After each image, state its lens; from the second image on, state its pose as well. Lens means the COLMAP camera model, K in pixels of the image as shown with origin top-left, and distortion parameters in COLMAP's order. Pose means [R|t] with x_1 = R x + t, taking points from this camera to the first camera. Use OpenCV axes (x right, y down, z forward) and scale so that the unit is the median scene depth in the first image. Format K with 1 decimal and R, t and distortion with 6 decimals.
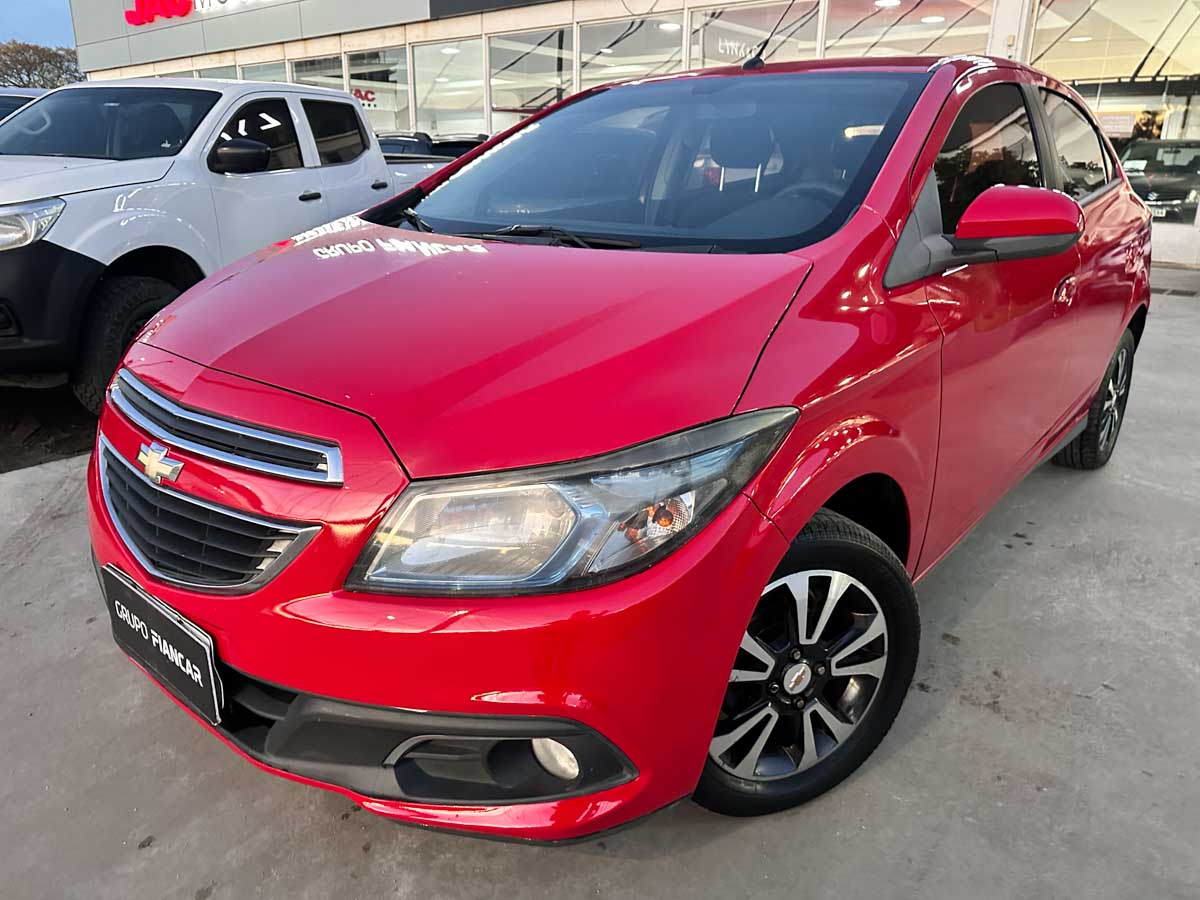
lens RADIAL K [[855.0, 0, 600.0], [0, 855.0, 450.0], [0, 0, 1]] dist [0.006284, -0.006849]
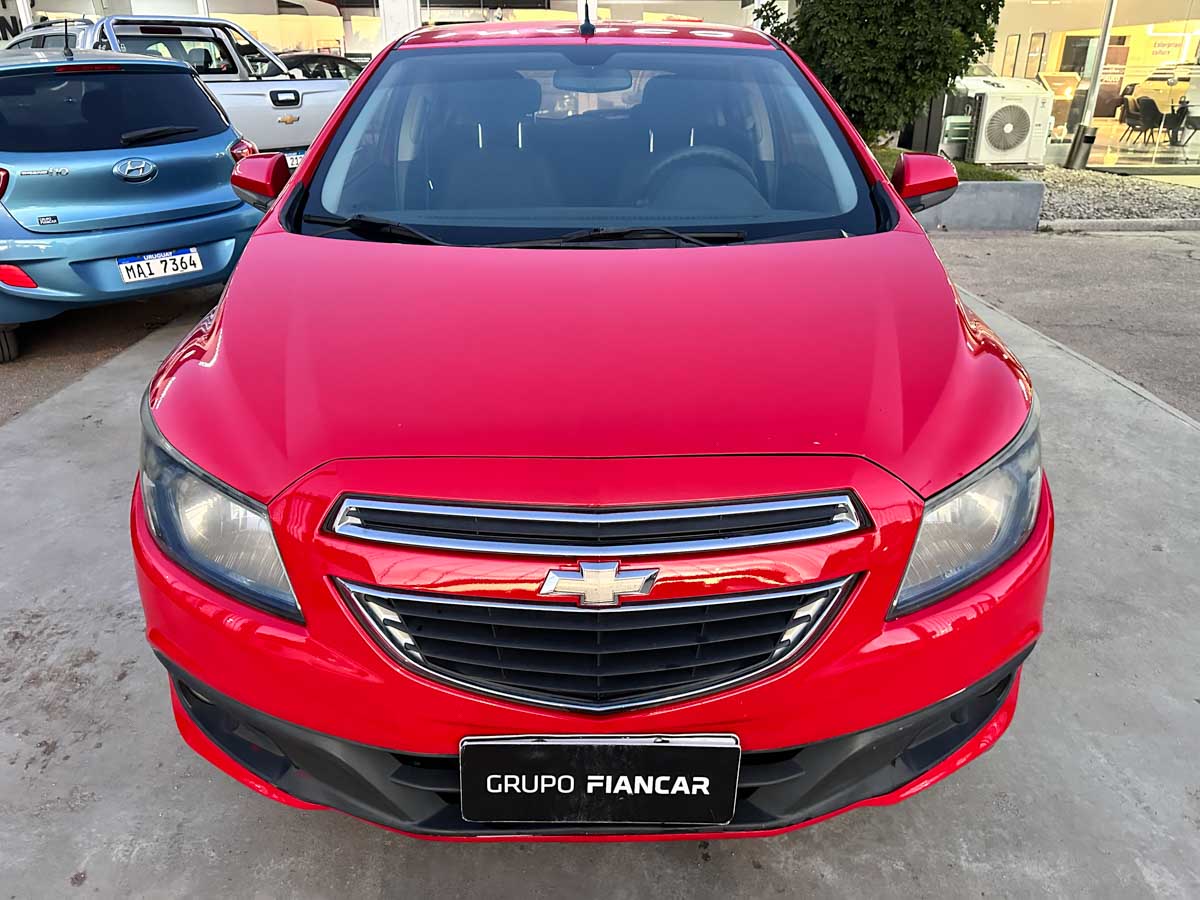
lens RADIAL K [[855.0, 0, 600.0], [0, 855.0, 450.0], [0, 0, 1]] dist [0.006284, -0.006849]
pose [[0.734606, -0.267517, 0.623529, -1.006380], [0.203817, 0.963553, 0.173275, -0.252578], [-0.647158, -0.000203, 0.762356, 0.378991]]
